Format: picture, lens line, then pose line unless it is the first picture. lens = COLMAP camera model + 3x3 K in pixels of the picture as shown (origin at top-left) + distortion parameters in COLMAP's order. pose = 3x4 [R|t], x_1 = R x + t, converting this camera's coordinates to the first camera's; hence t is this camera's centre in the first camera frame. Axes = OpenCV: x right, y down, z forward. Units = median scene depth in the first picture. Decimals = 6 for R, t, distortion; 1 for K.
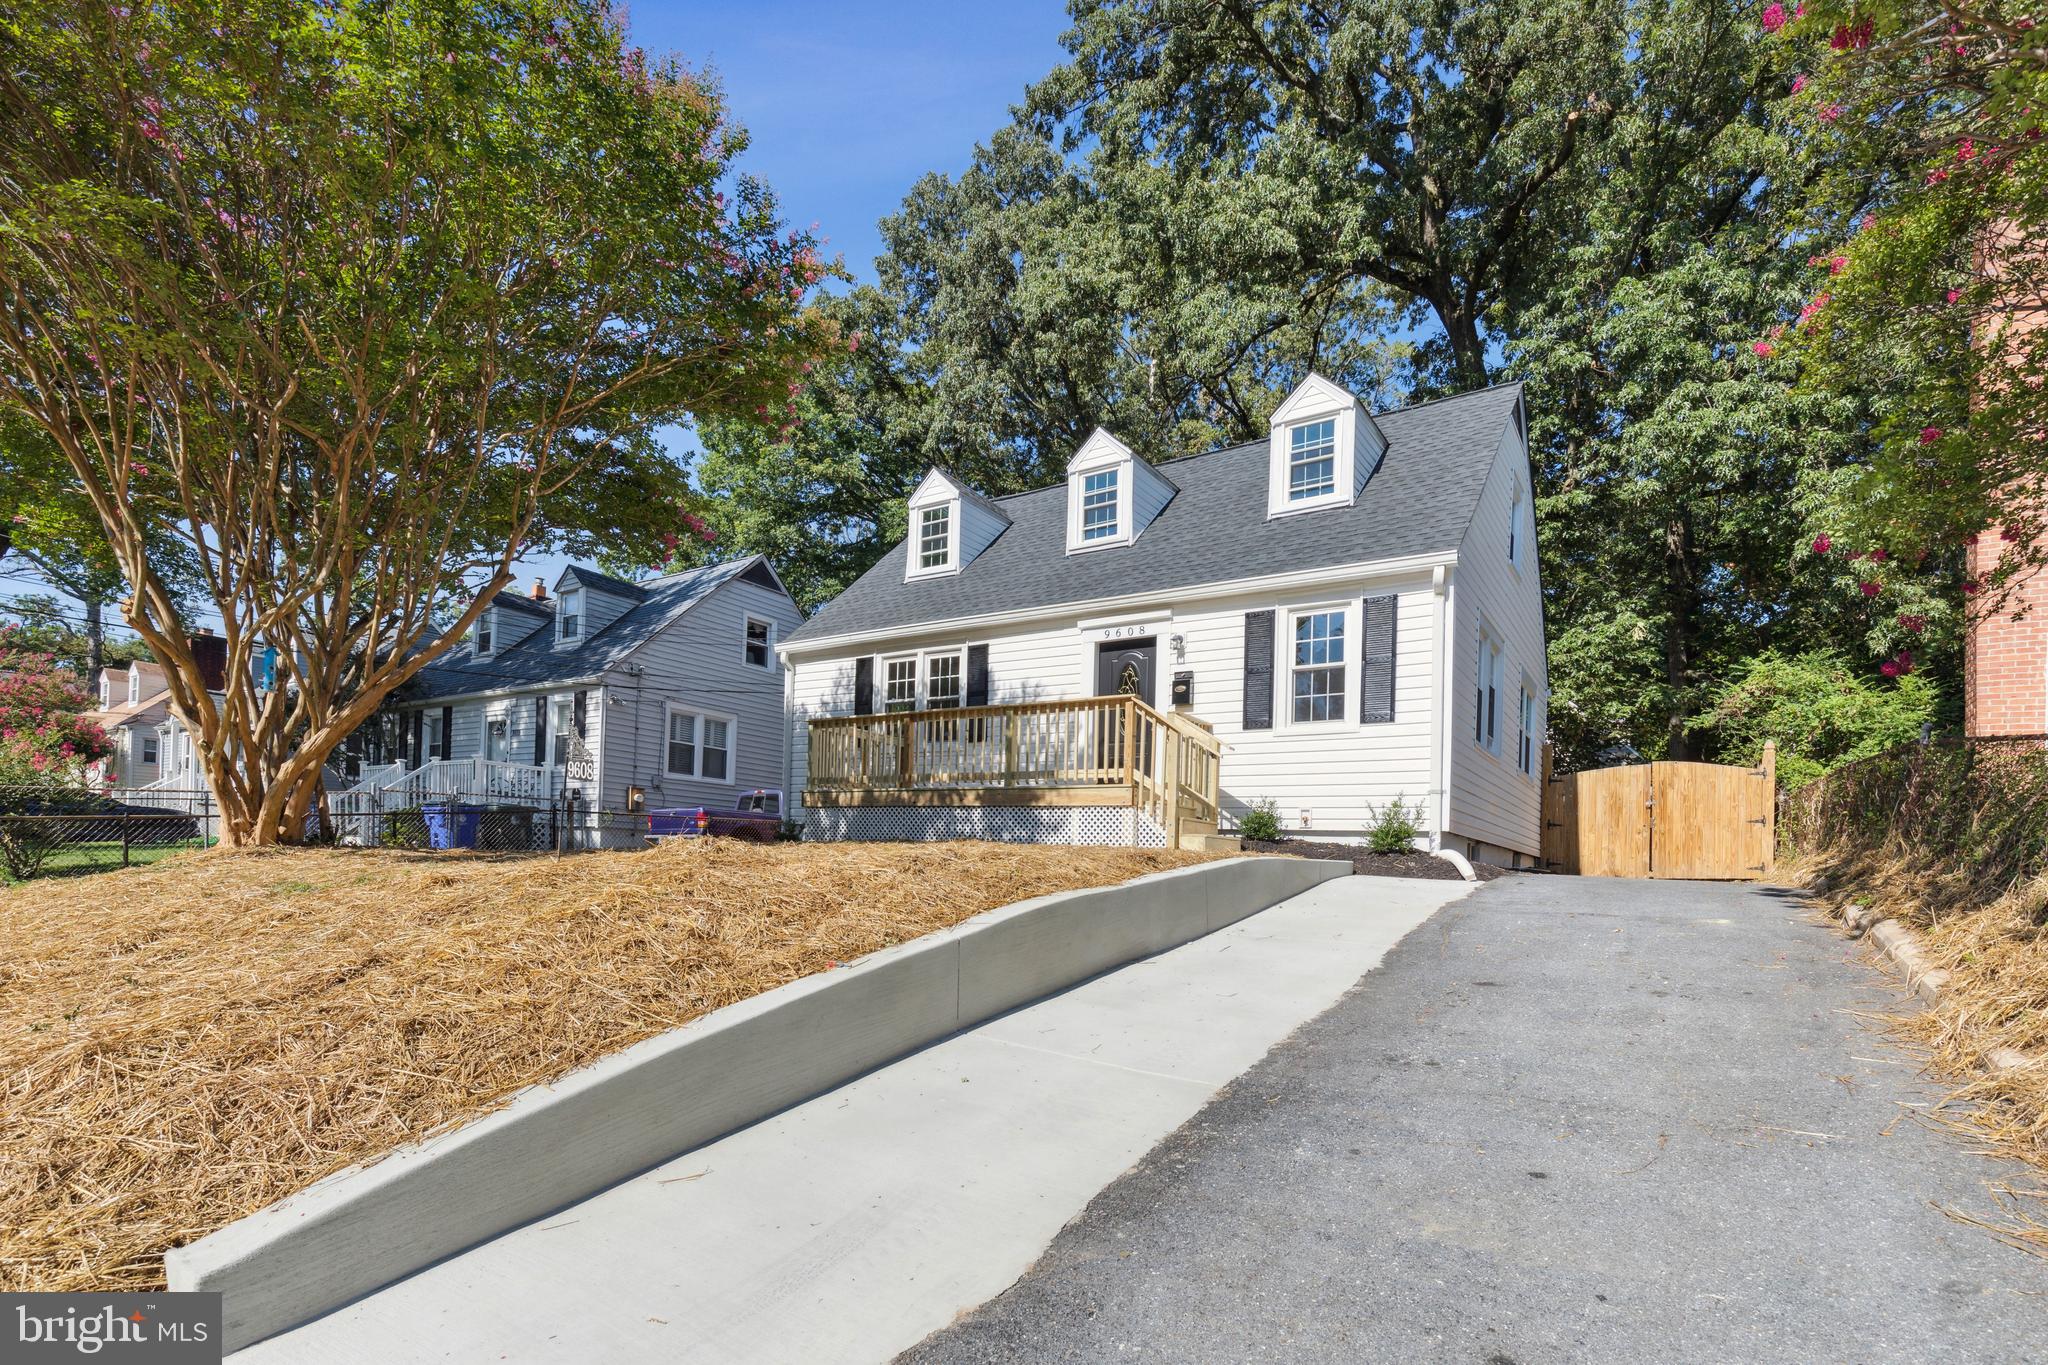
lens RADIAL K [[938.3, 0, 1010.8], [0, 938.3, 706.3], [0, 0, 1]] dist [0.001400, -0.000964]
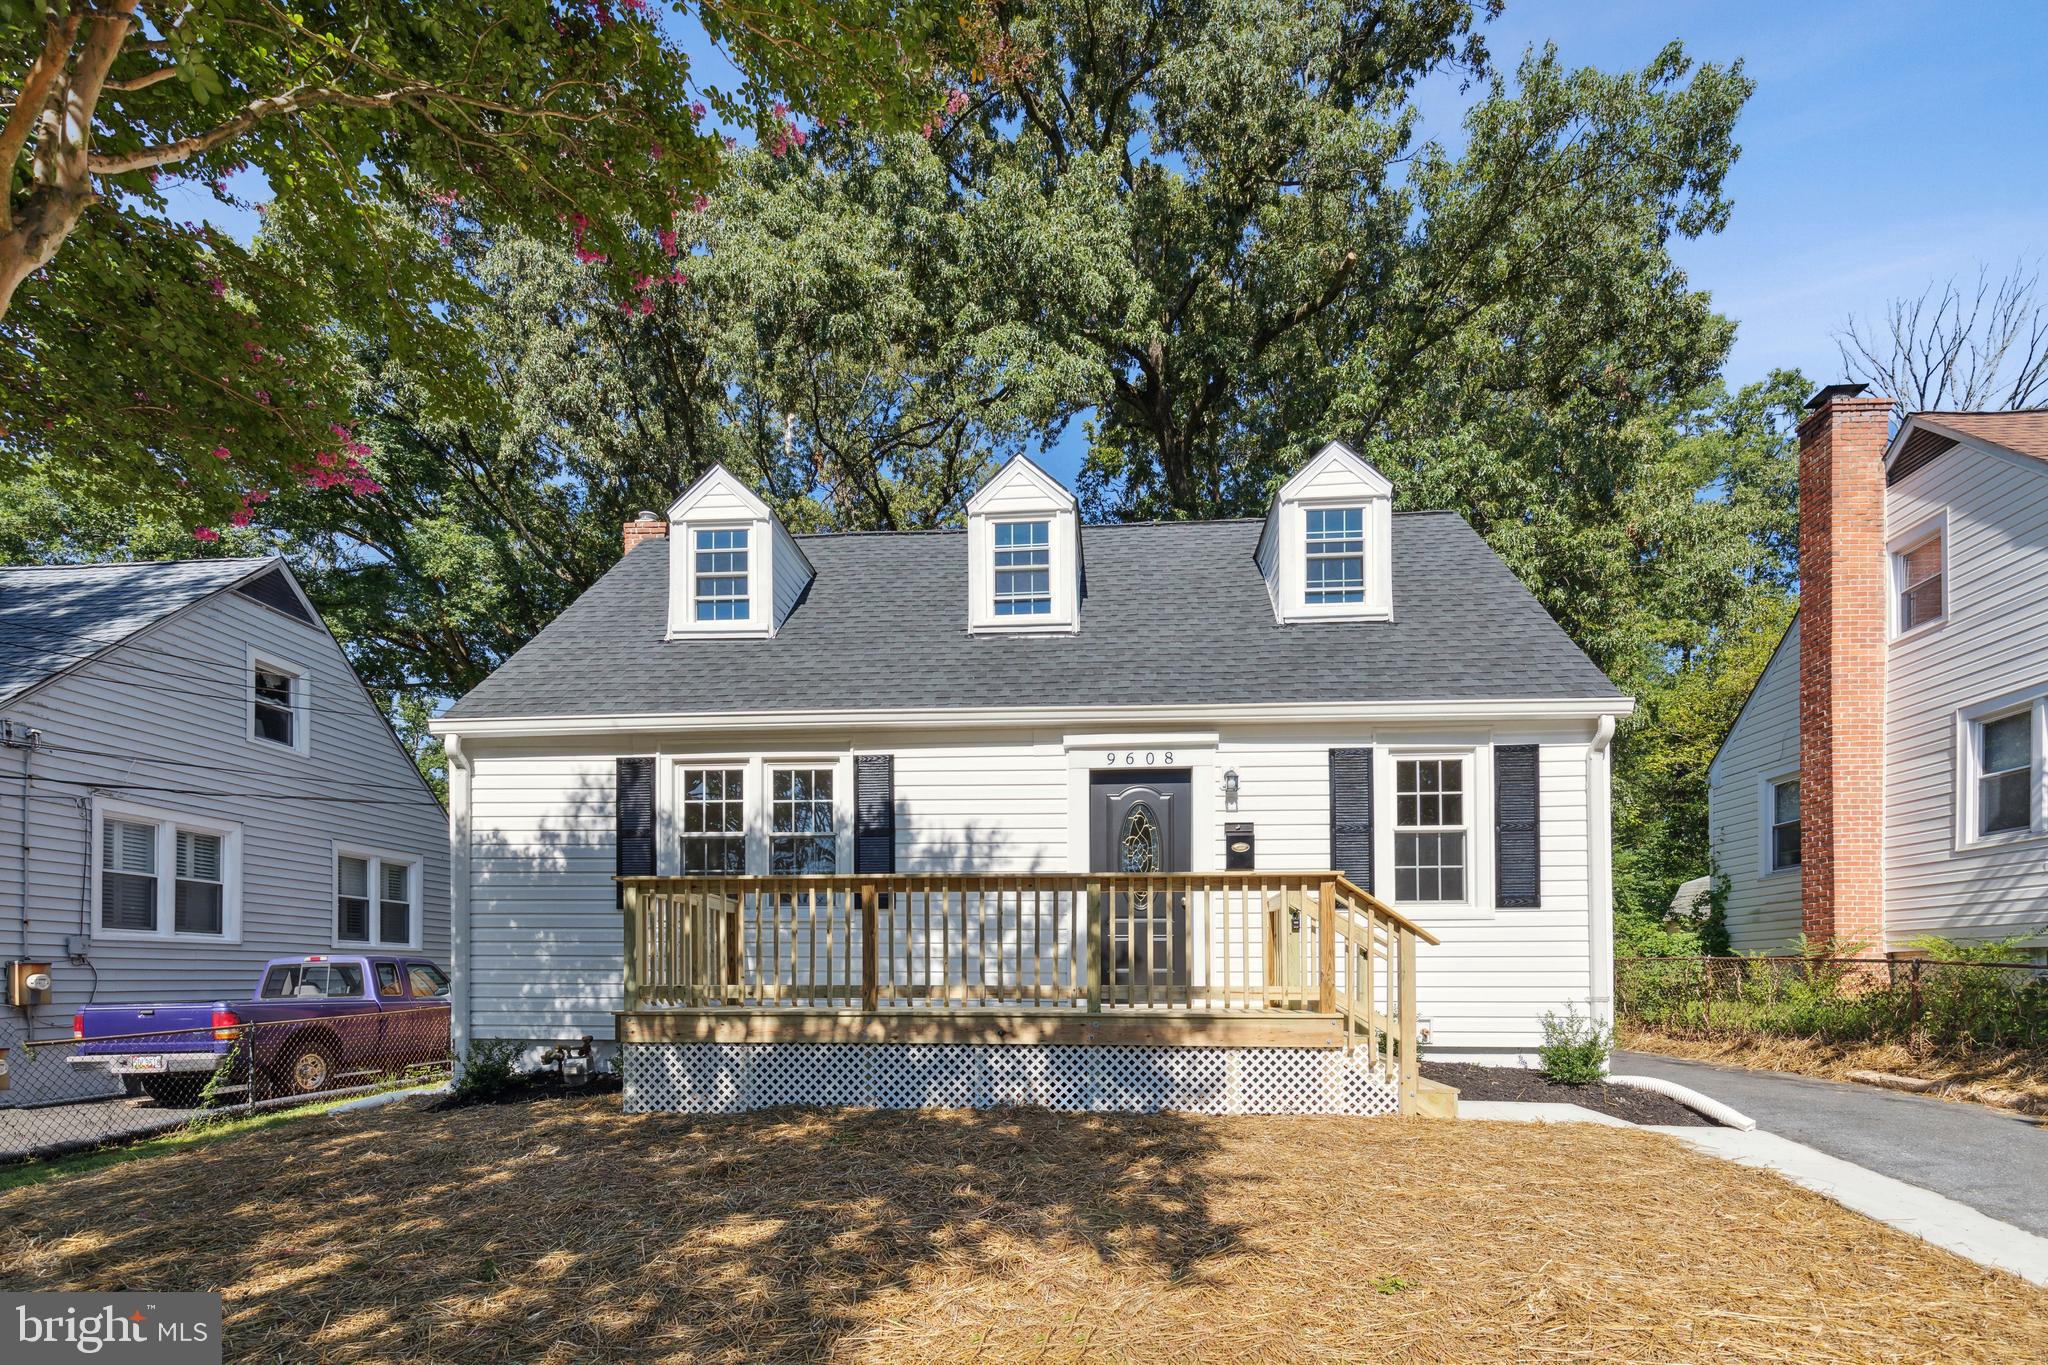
lens RADIAL K [[922.0, 0, 1025.9], [0, 922.0, 862.4], [0, 0, 1]] dist [-0.000357, -0.000288]
pose [[0.861760, 0.014420, 0.507111, -0.265610], [-0.046601, 0.997620, 0.050825, -0.029829], [-0.505171, -0.067431, 0.860381, 0.407317]]
